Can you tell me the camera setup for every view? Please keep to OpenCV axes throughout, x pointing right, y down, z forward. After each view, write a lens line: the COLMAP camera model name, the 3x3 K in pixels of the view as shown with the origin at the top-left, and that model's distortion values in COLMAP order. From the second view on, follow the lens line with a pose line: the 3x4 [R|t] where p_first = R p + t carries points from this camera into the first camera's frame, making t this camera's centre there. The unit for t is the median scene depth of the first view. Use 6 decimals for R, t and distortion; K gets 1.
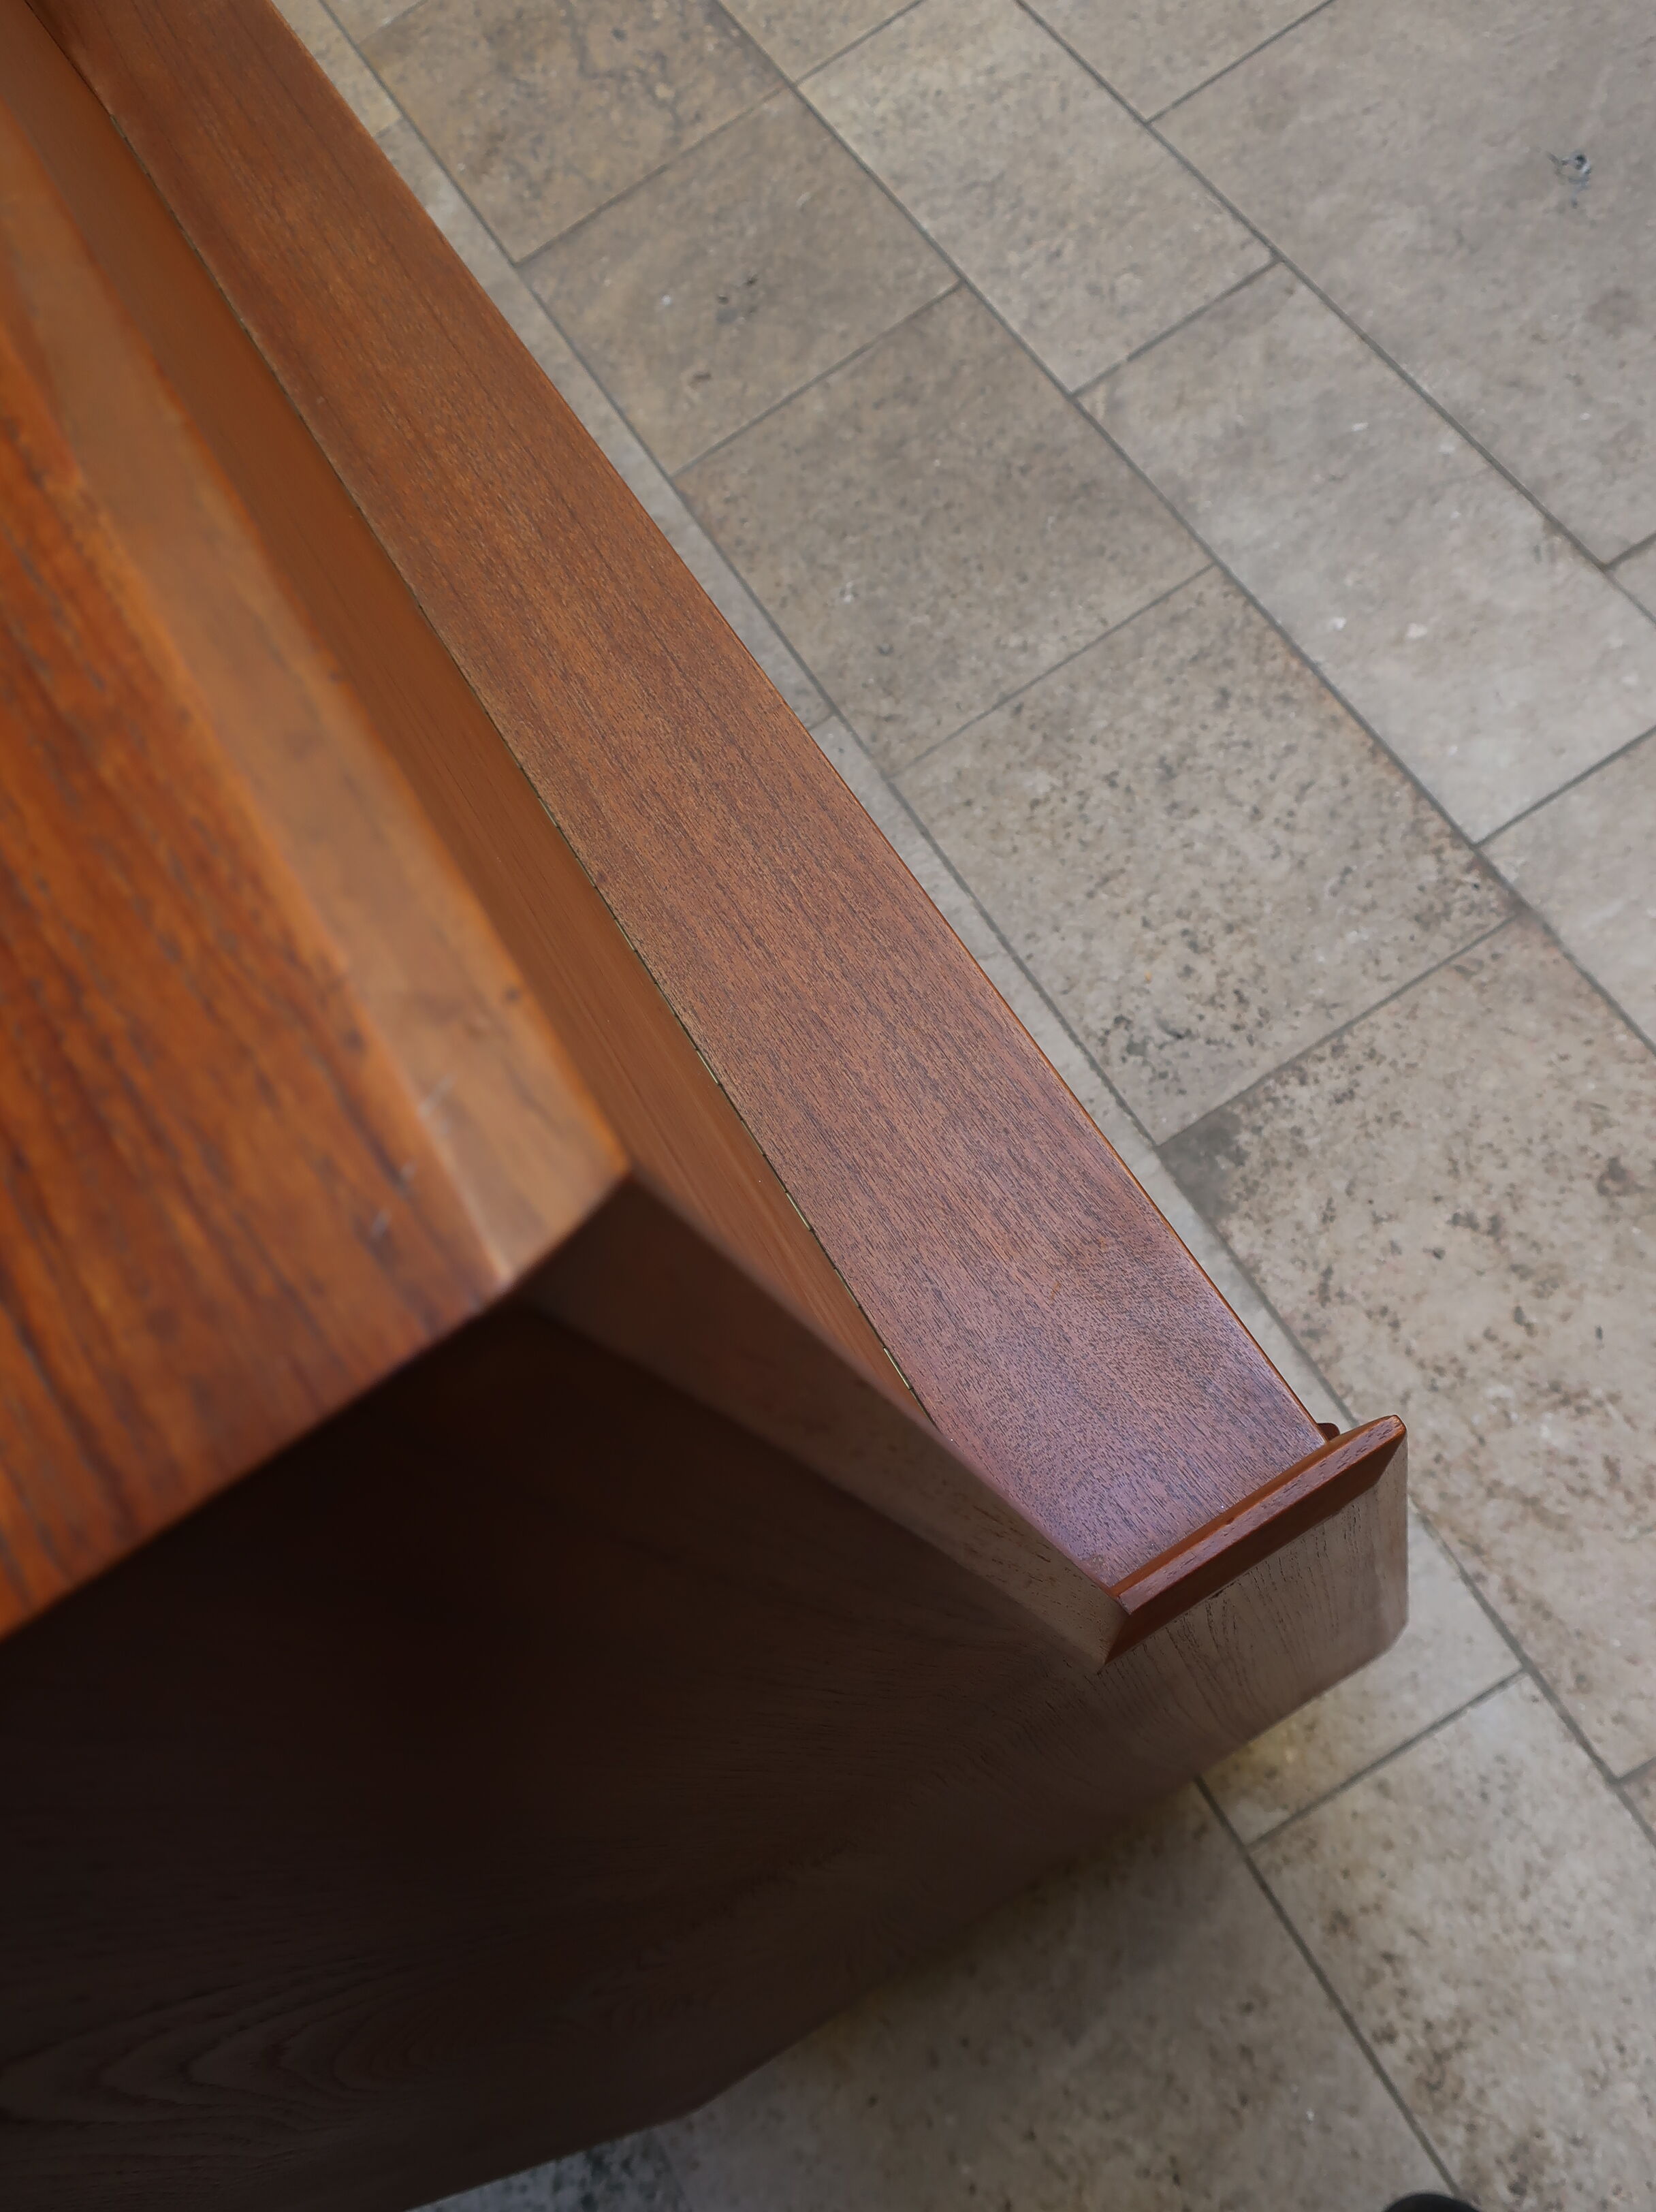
lens RADIAL K [[1987.1, 0, 808.7], [0, 1987.1, 1093.8], [0, 0, 1]] dist [0.003672, 0.002430]
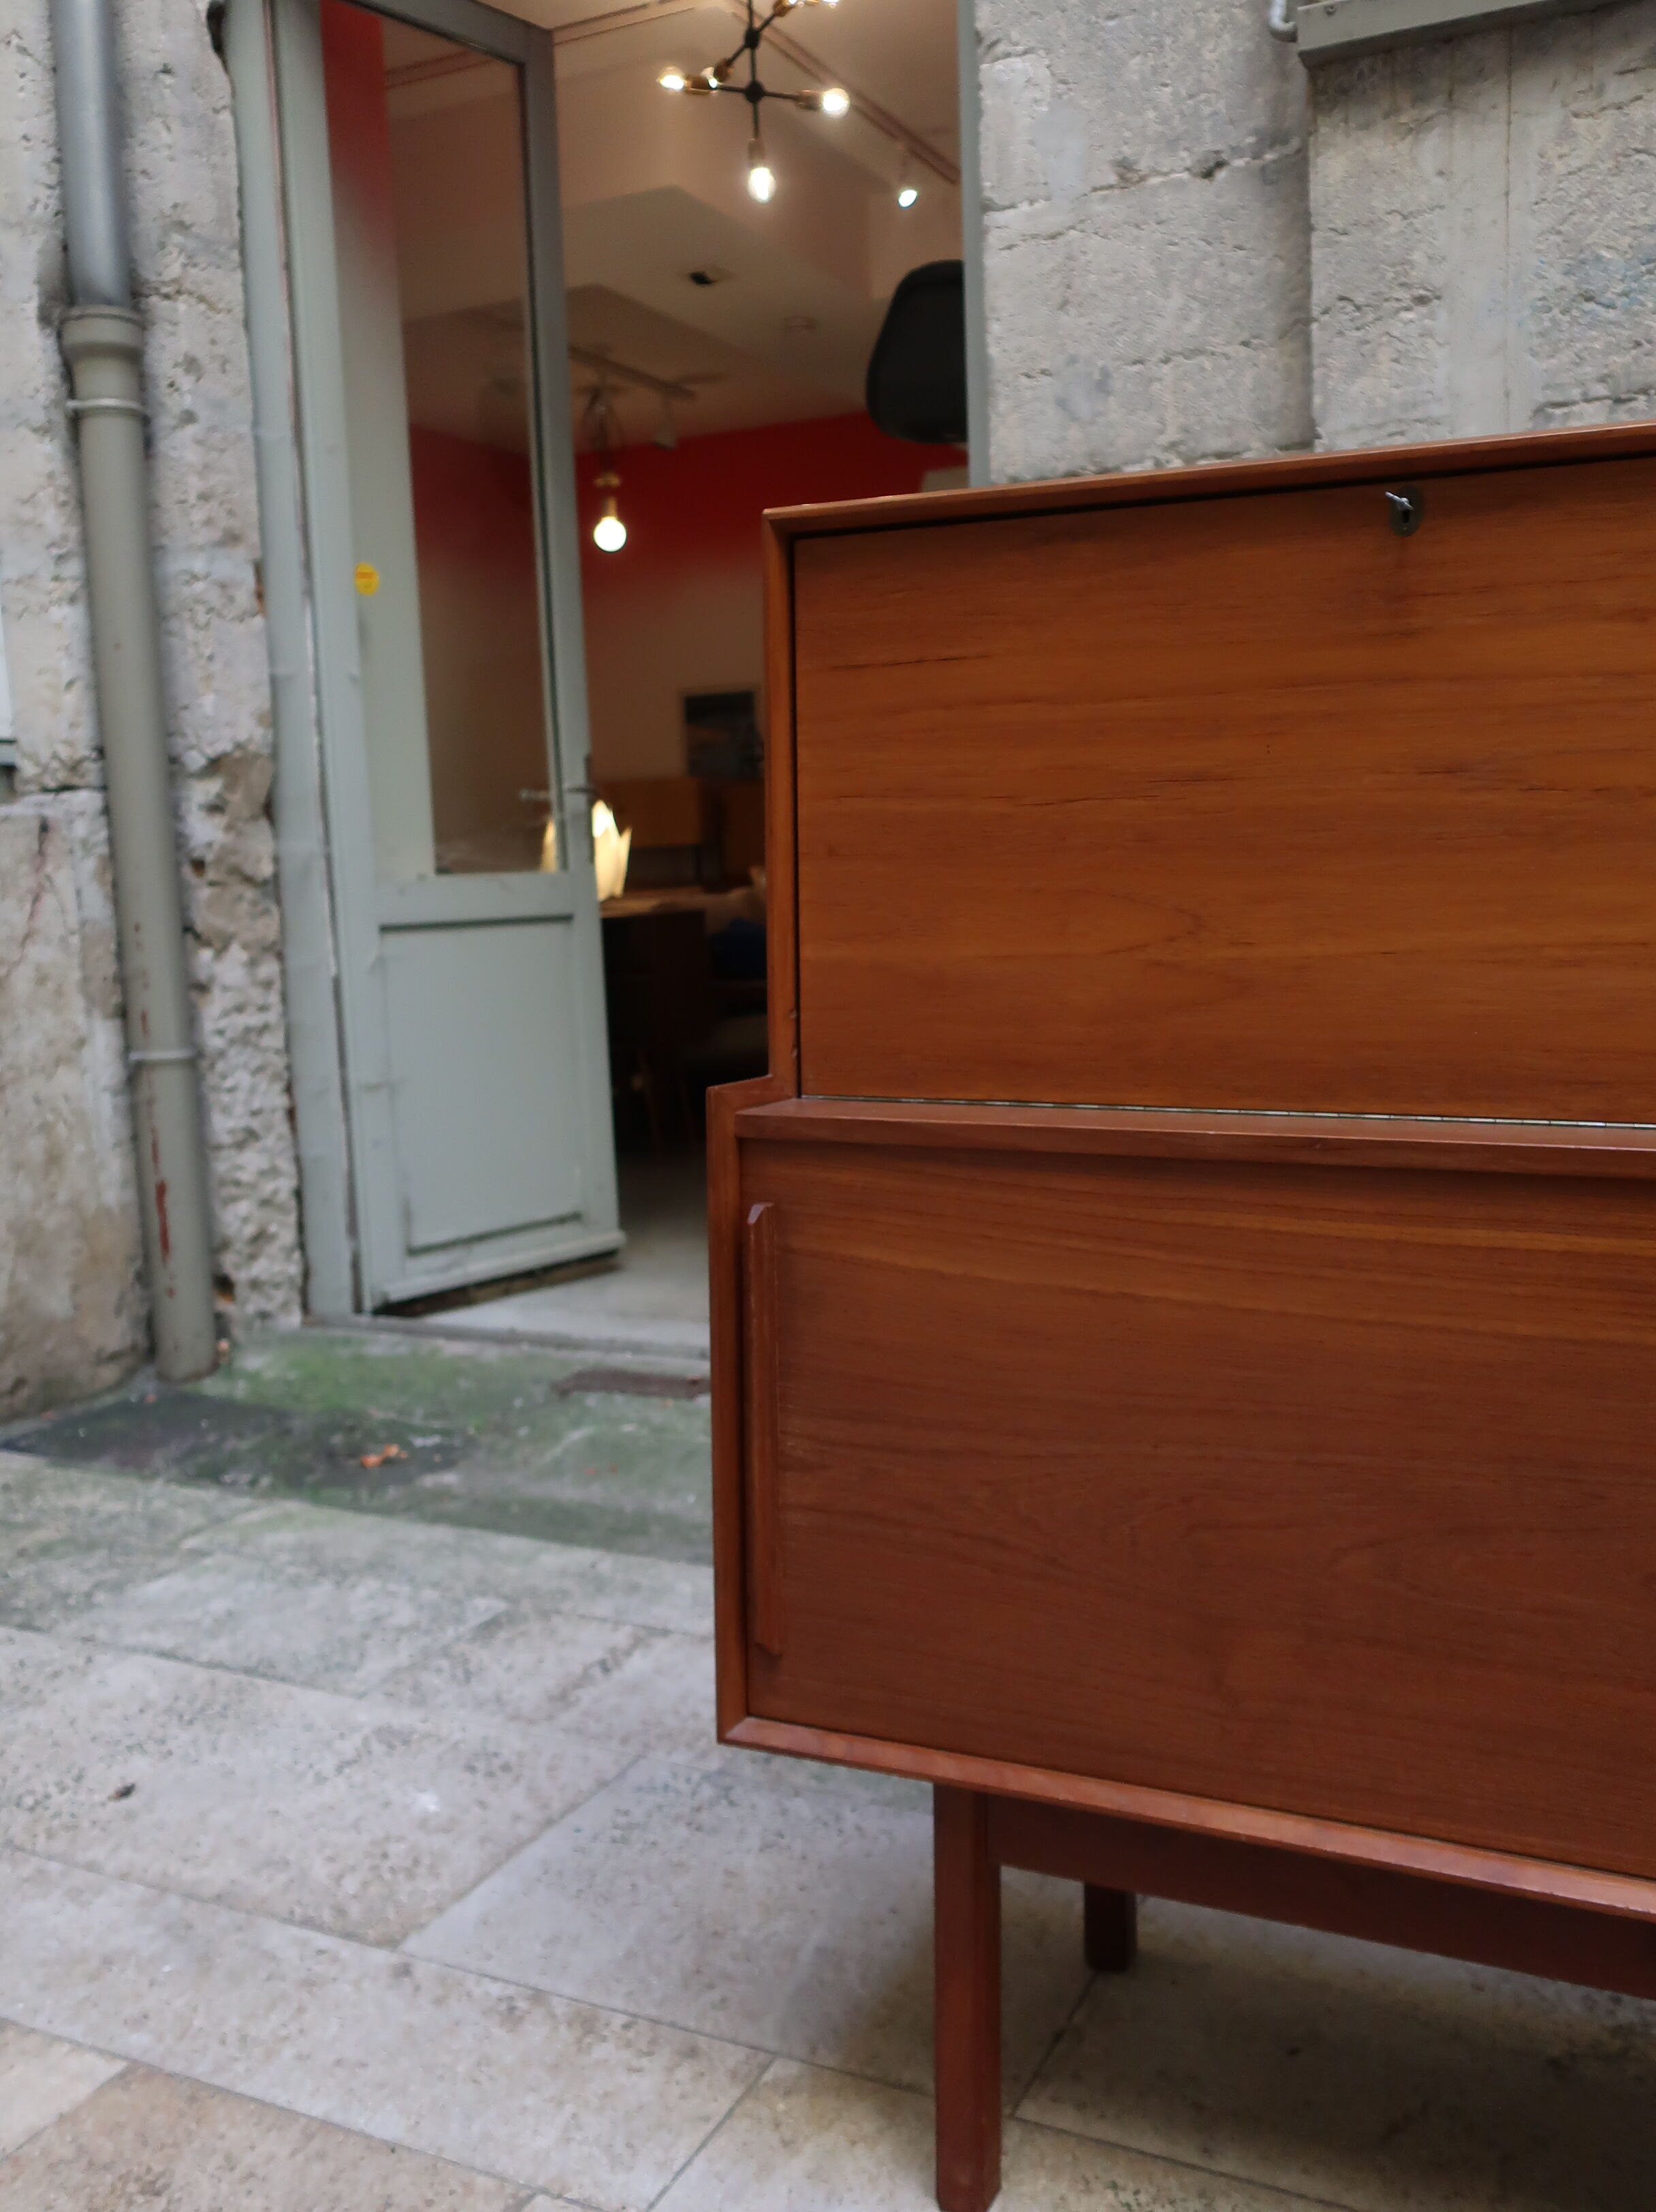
lens RADIAL K [[1974.7, 0, 832.3], [0, 1974.7, 1087.6], [0, 0, 1]] dist [0.006645, -0.006546]
pose [[-0.787812, 0.329712, -0.520234, 0.609521], [-0.444646, 0.280015, 0.850812, -0.818919], [0.426196, 0.901600, -0.073994, 0.540321]]
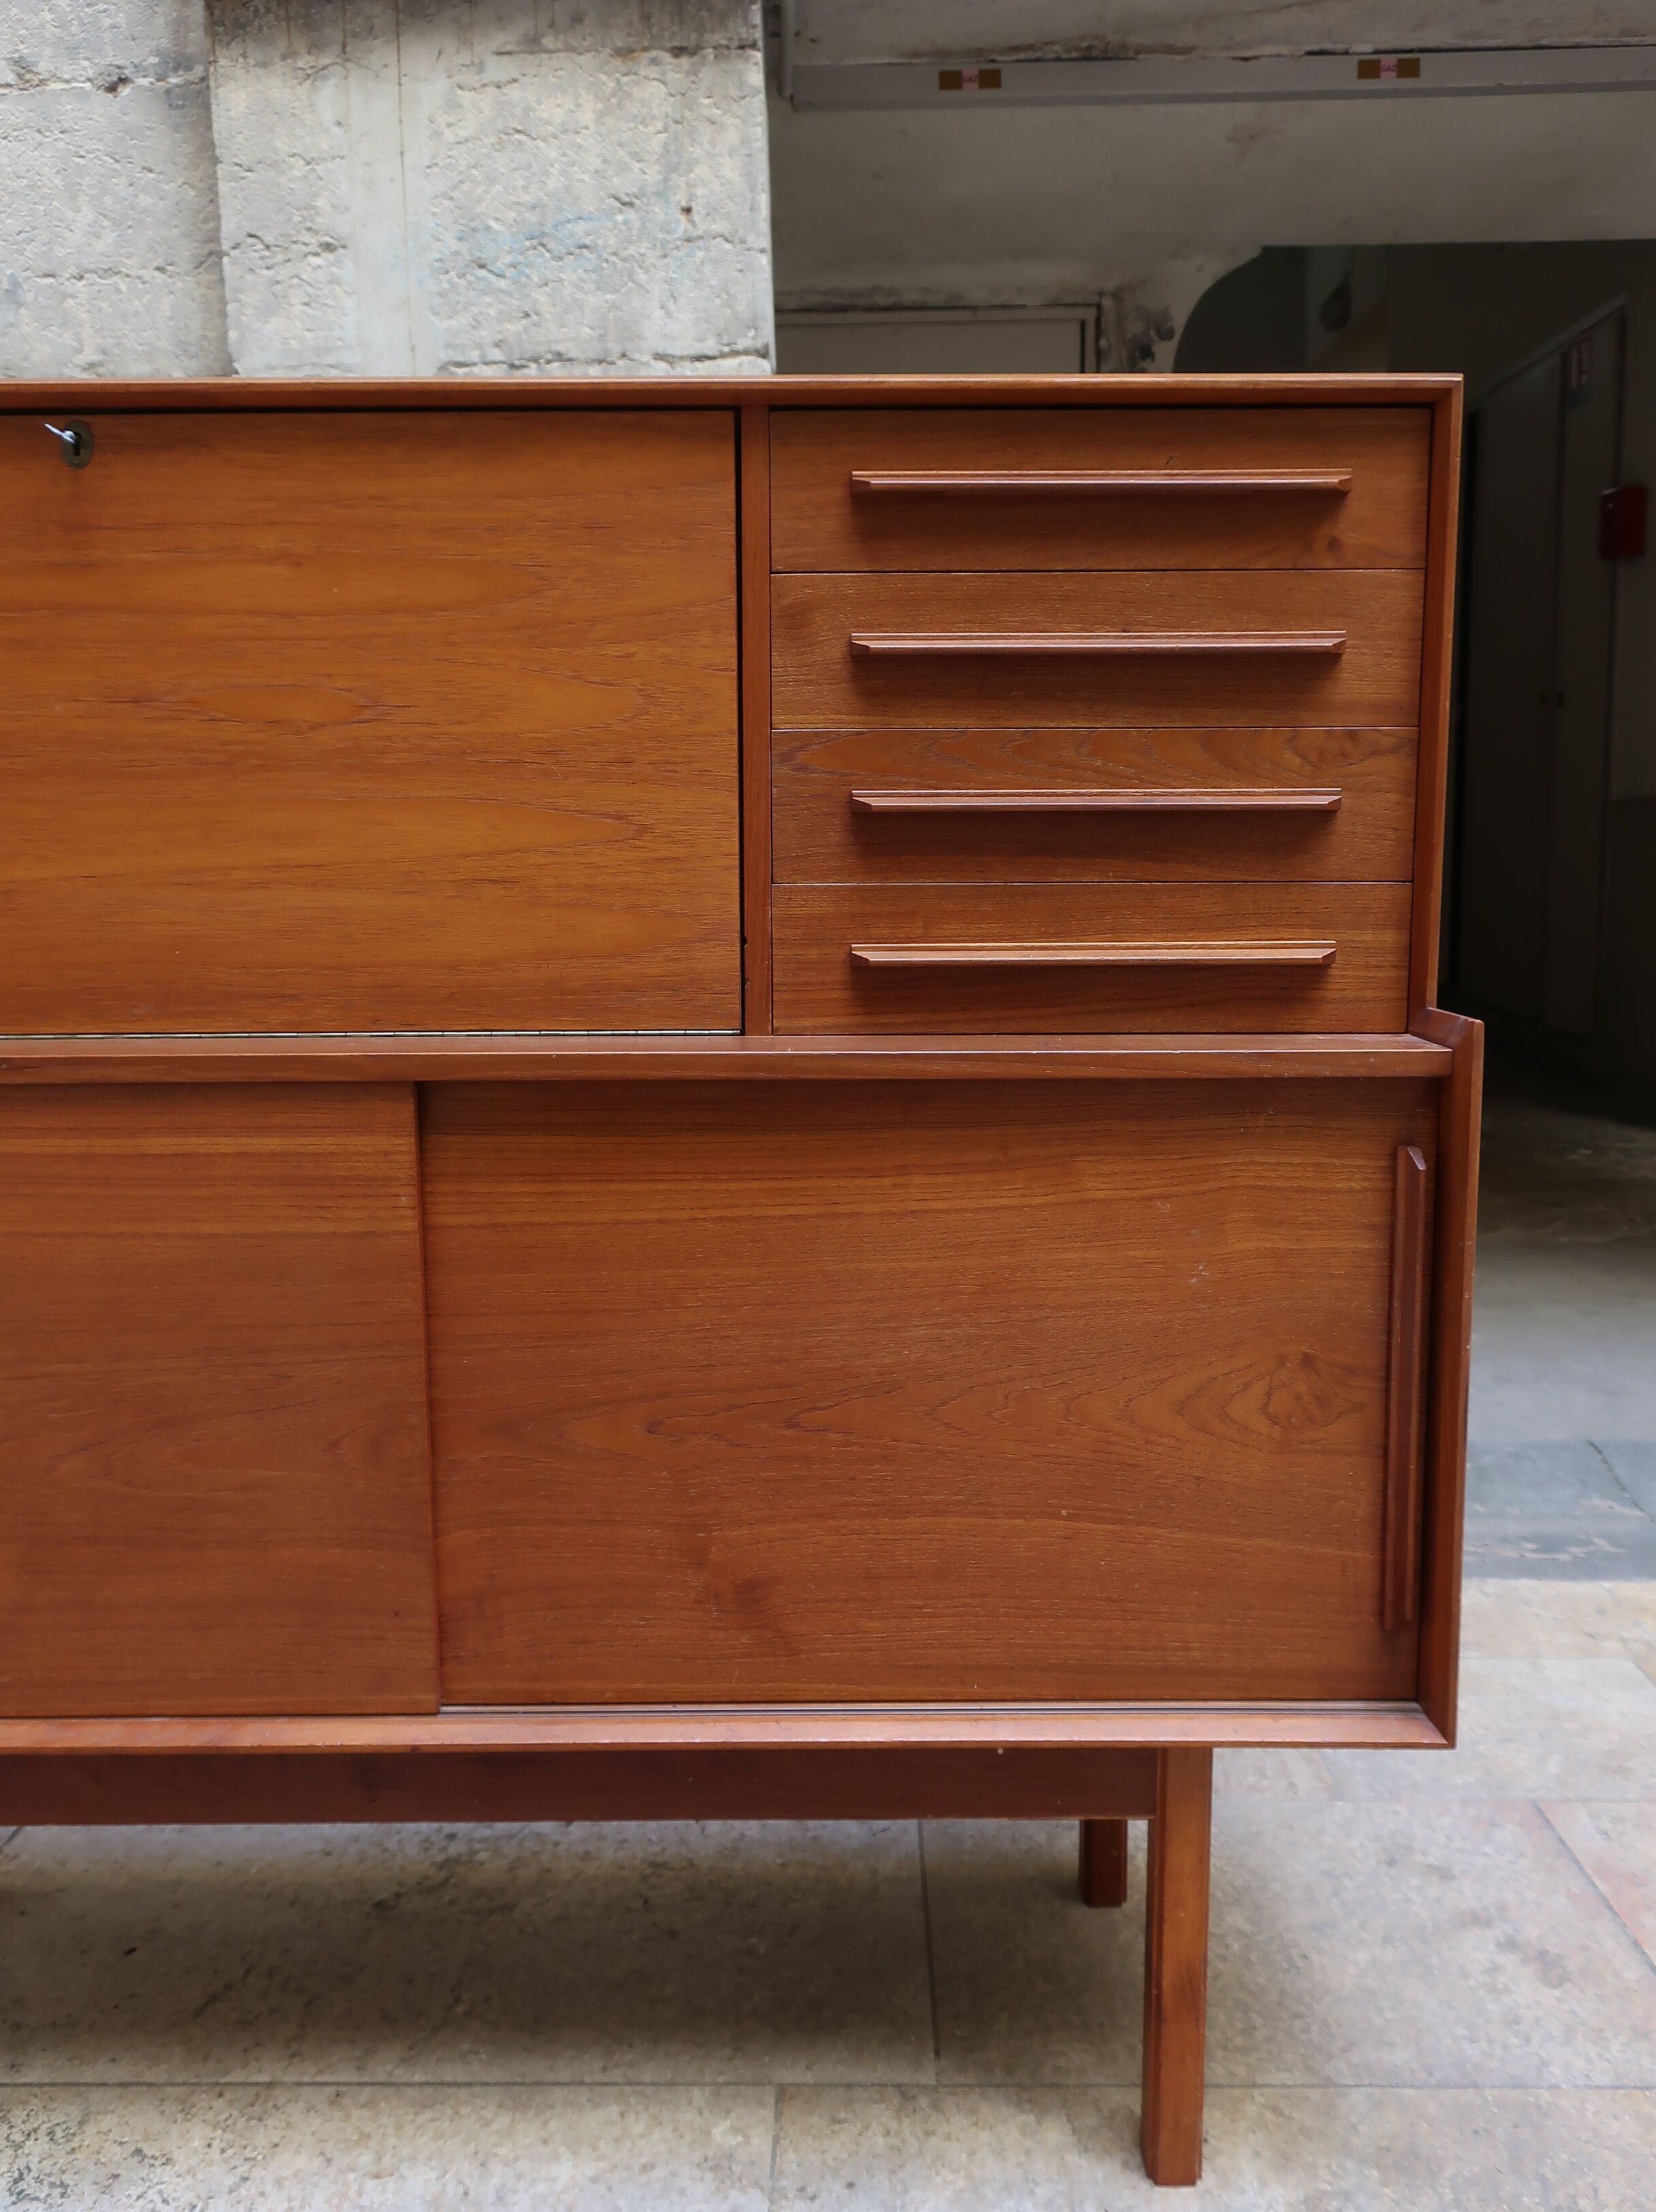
lens RADIAL K [[1967.9, 0, 820.6], [0, 1967.9, 1086.3], [0, 0, 1]] dist [0.011891, -0.011517]
pose [[-0.491816, 0.376060, -0.785300, 0.511669], [-0.744813, 0.285428, 0.603145, -0.976002], [0.450966, 0.881538, 0.139716, 0.643593]]
